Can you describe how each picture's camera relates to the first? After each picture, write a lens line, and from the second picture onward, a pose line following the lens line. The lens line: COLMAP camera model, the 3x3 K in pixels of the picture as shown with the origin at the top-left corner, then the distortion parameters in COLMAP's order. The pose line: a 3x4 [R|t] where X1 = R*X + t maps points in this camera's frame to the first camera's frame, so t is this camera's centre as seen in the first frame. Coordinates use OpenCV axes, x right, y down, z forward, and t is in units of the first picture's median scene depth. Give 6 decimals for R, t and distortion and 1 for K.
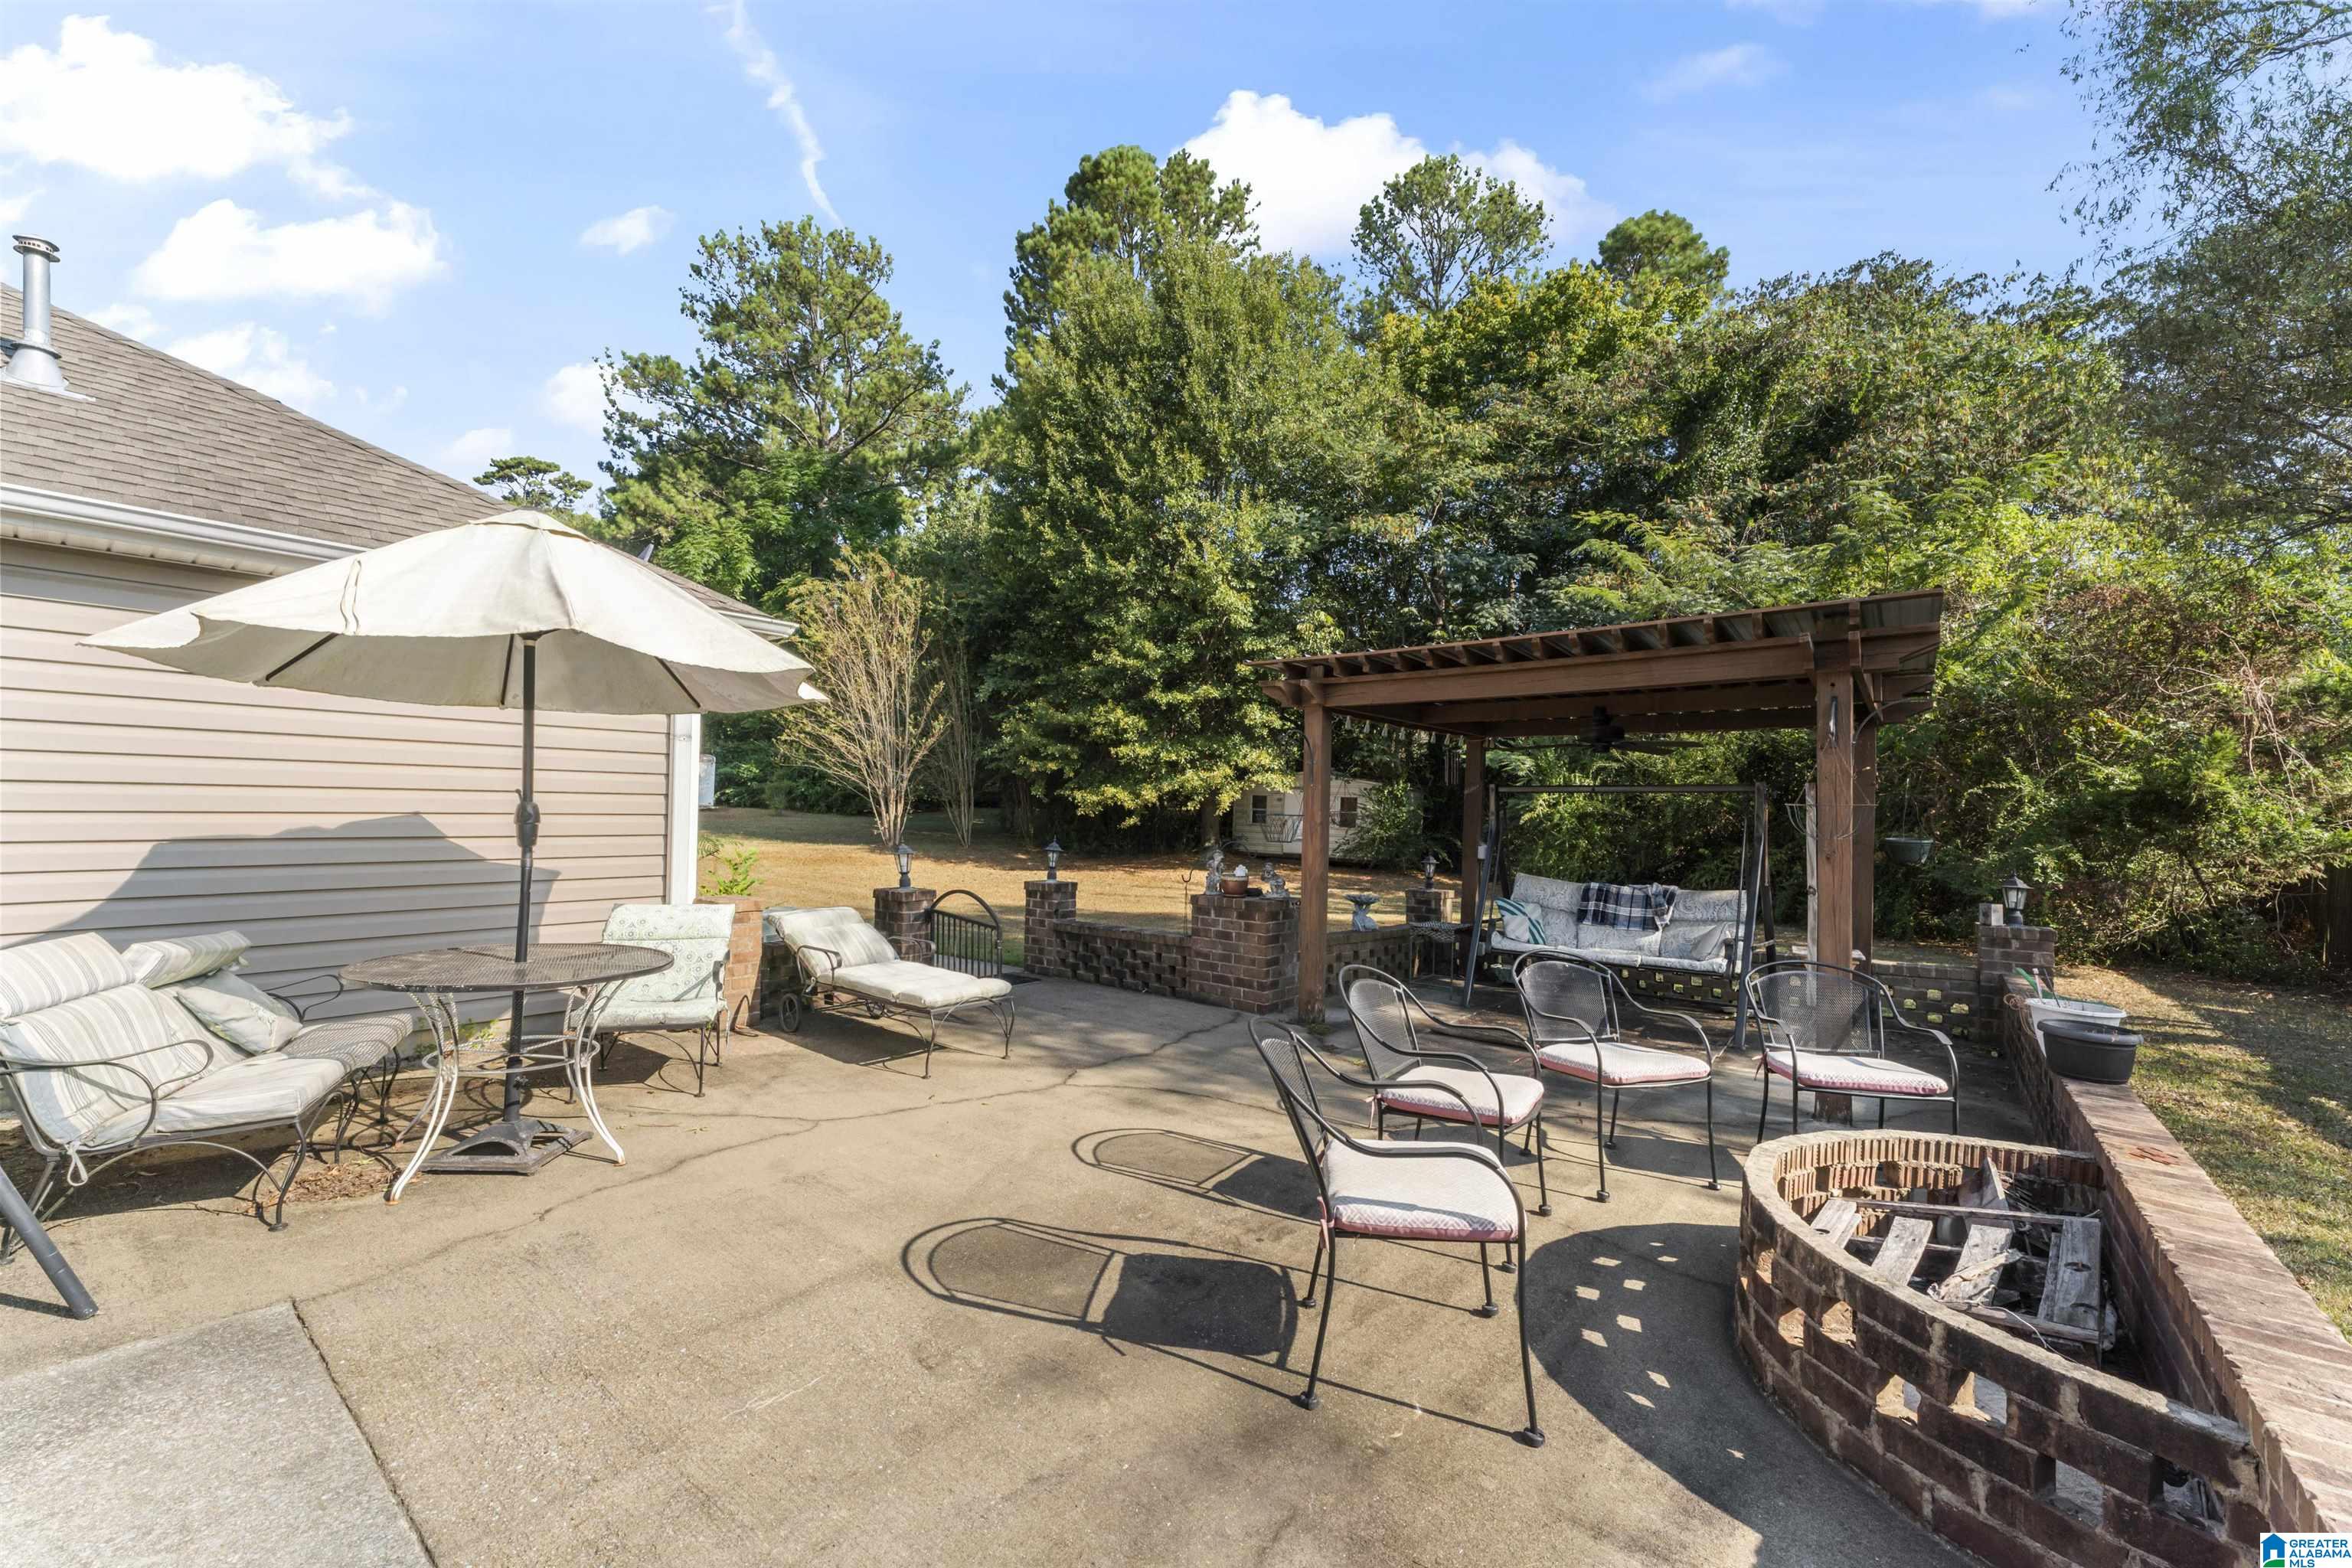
lens RADIAL K [[937.6, 0, 1153.4], [0, 937.6, 794.1], [0, 0, 1]] dist [0.002000, -0.000475]
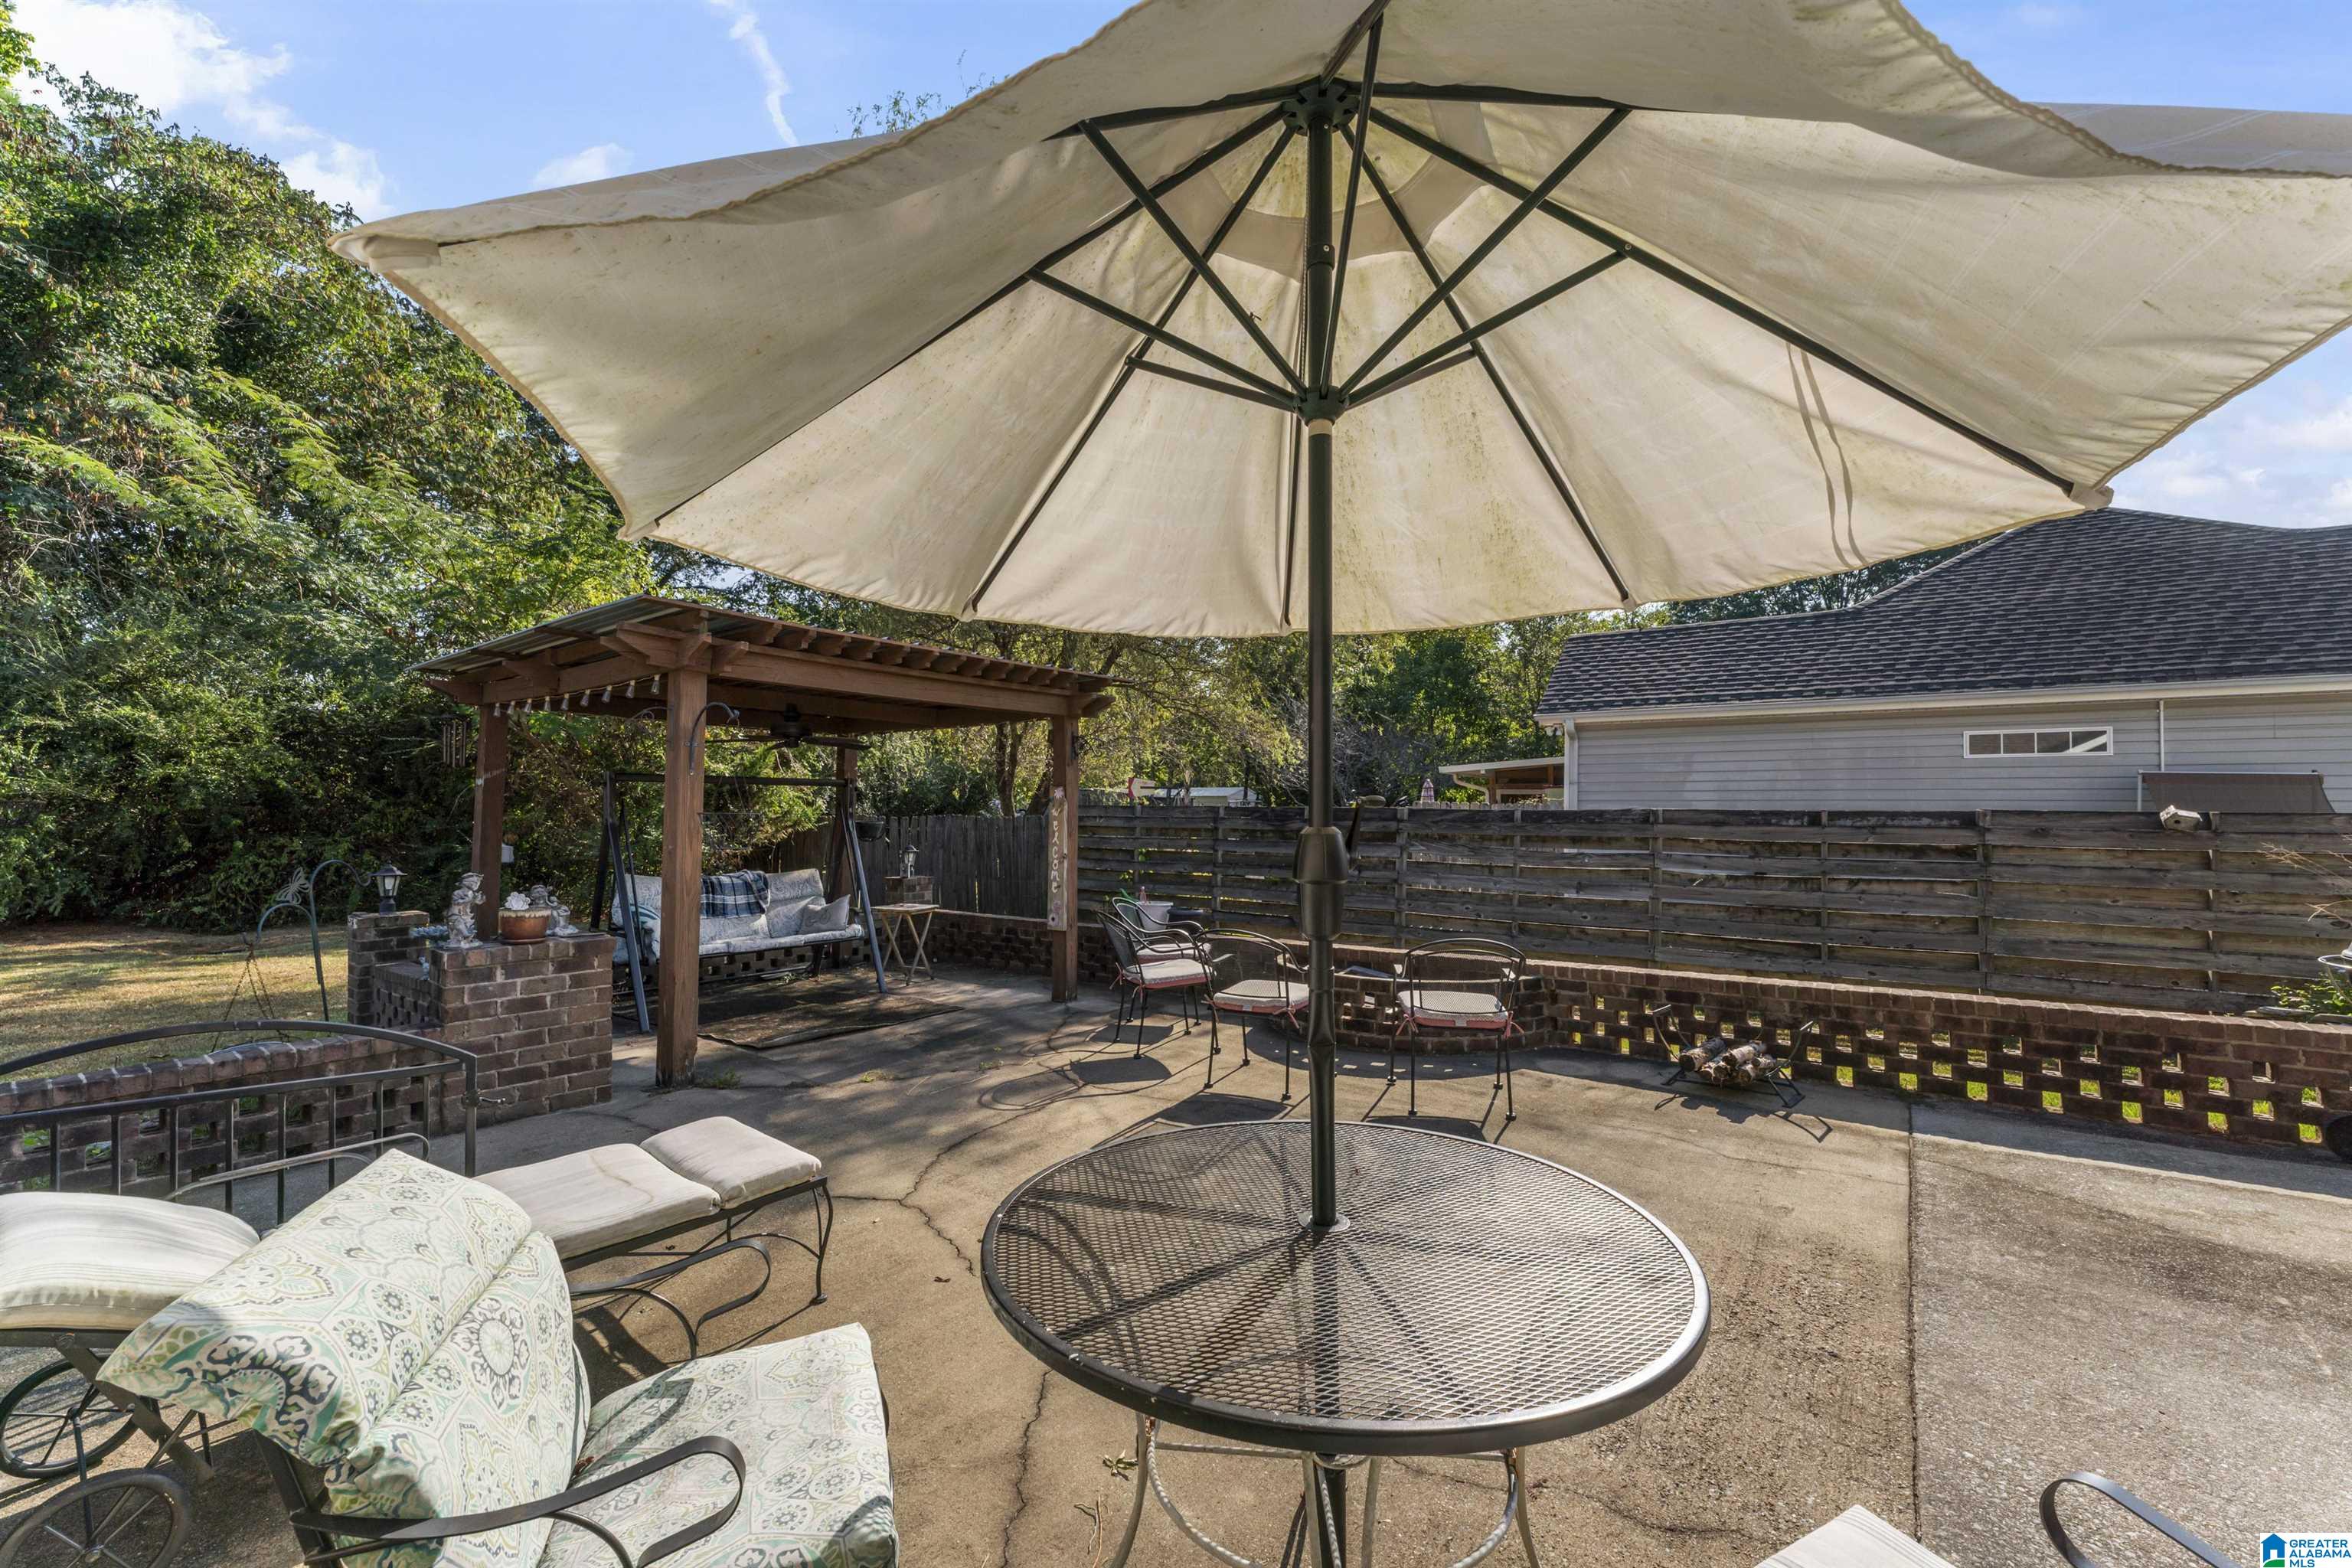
lens RADIAL K [[937.6, 0, 1203.4], [0, 937.6, 801.4], [0, 0, 1]] dist [0.002000, -0.000475]
pose [[-0.048326, -0.007916, 0.998800, -0.581908], [-0.025200, 0.999660, 0.006703, -0.001982], [-0.998514, -0.024846, -0.048509, 0.582390]]
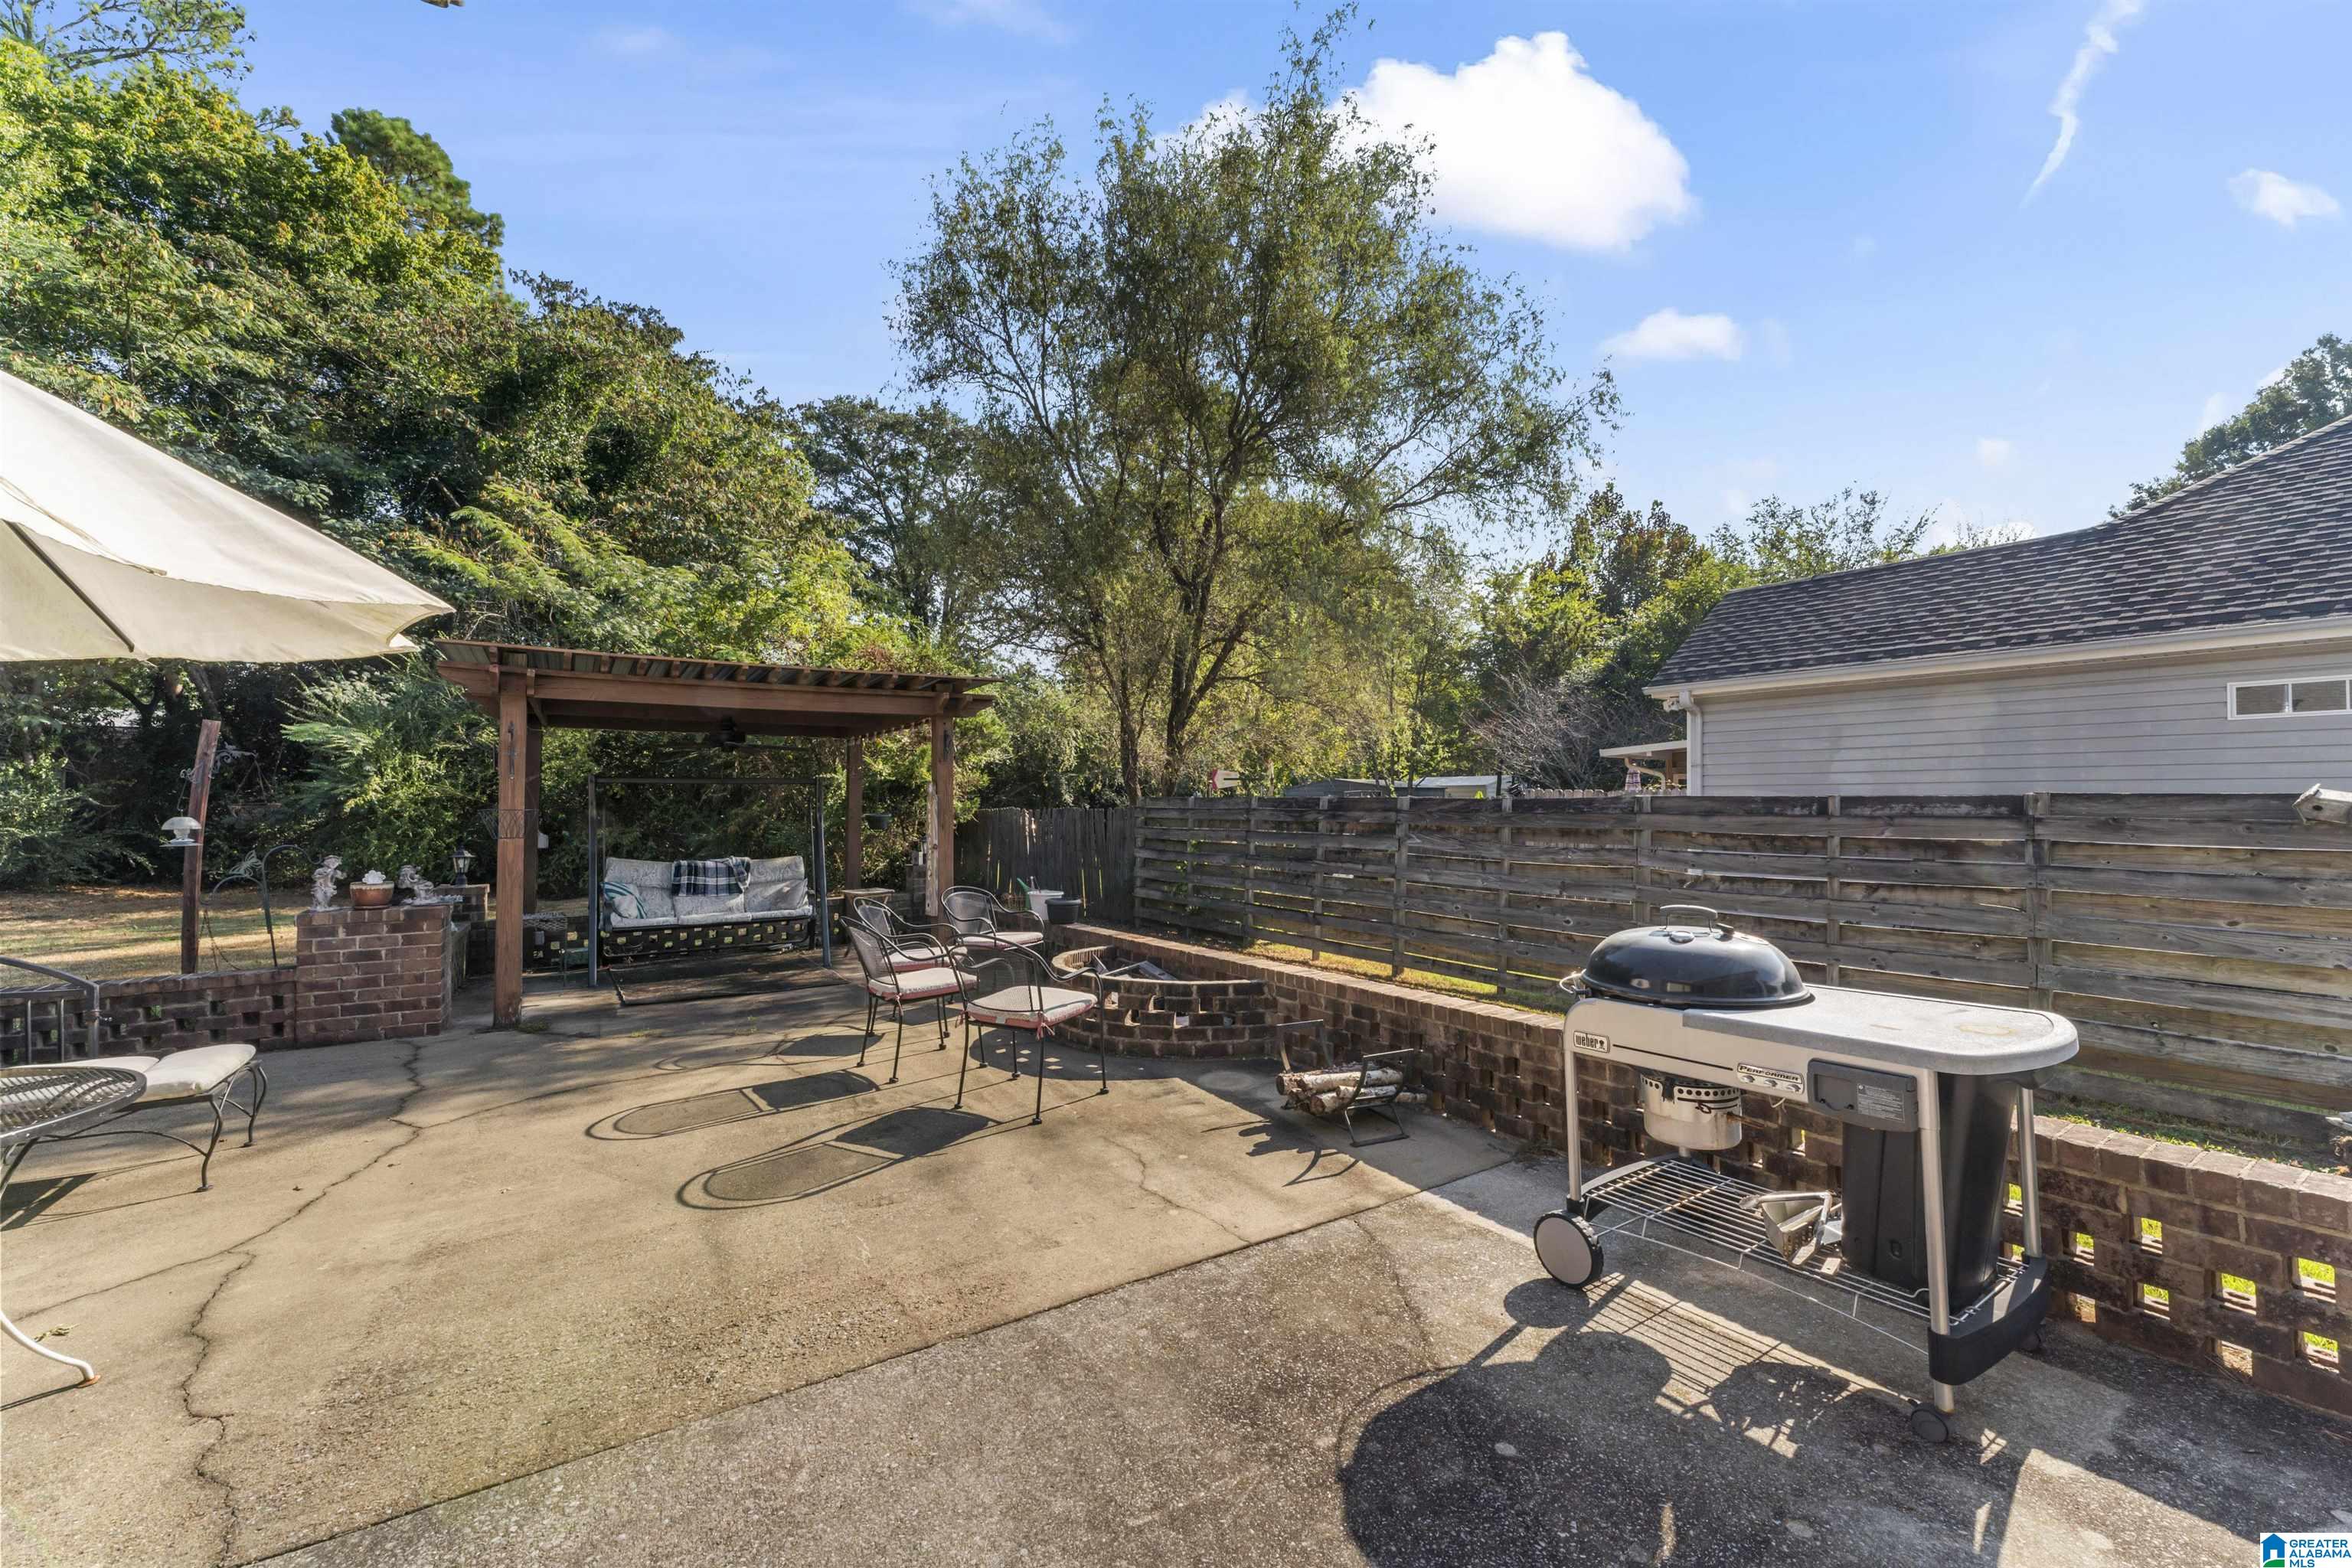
lens RADIAL K [[937.6, 0, 1200.4], [0, 937.6, 788.0], [0, 0, 1]] dist [0.002000, -0.000475]
pose [[0.291436, -0.005102, 0.956577, -0.508698], [-0.009717, 0.999918, 0.008294, -0.012448], [-0.956541, -0.011712, 0.291363, 0.049882]]
